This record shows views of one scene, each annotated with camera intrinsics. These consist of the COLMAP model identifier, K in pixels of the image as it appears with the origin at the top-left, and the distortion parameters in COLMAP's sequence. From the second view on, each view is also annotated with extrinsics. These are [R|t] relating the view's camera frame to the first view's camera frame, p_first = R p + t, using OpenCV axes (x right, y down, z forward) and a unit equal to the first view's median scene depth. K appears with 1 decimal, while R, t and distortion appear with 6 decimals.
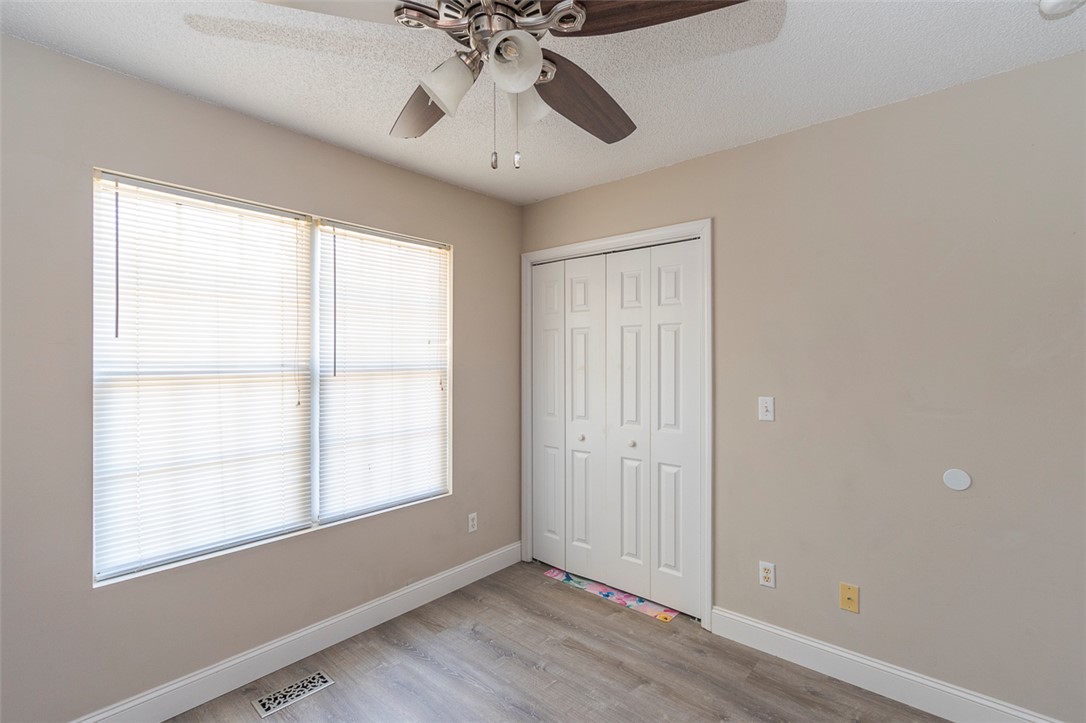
lens RADIAL K [[492.0, 0, 548.4], [0, 492.0, 358.9], [0, 0, 1]] dist [0.001023, -0.000396]
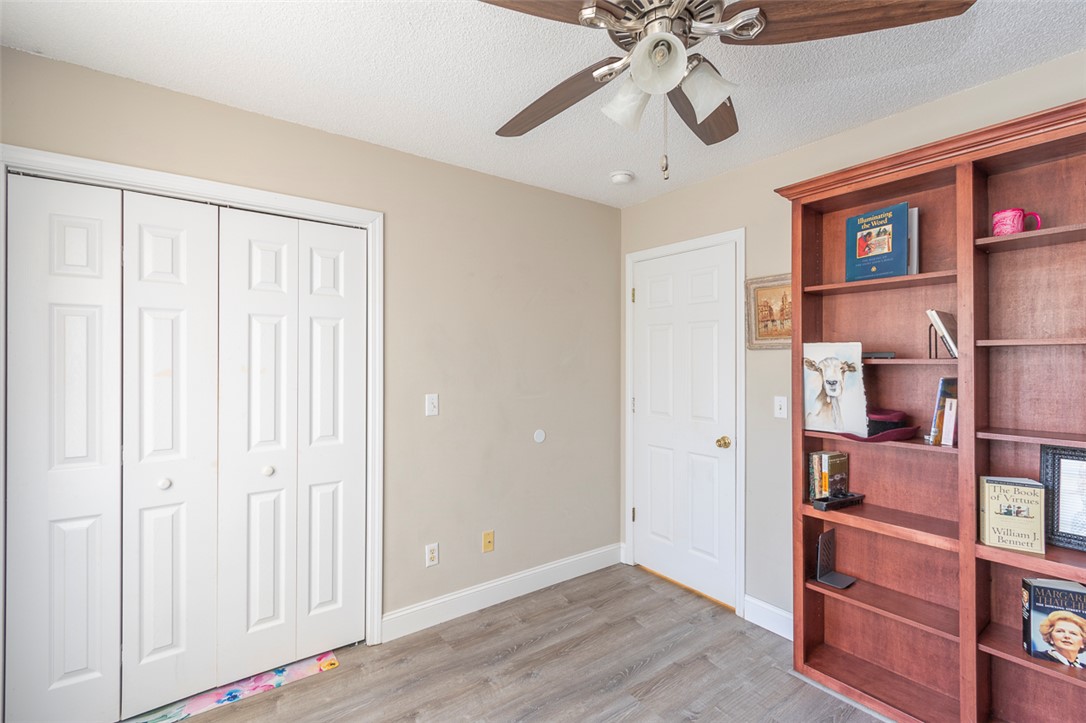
lens RADIAL K [[492.0, 0, 548.4], [0, 492.0, 358.9], [0, 0, 1]] dist [0.001023, -0.000396]
pose [[0.214790, 0.004352, 0.976651, -0.509813], [-0.003534, 0.999987, -0.003679, 0.001672], [-0.976654, -0.002661, 0.214803, 0.449411]]
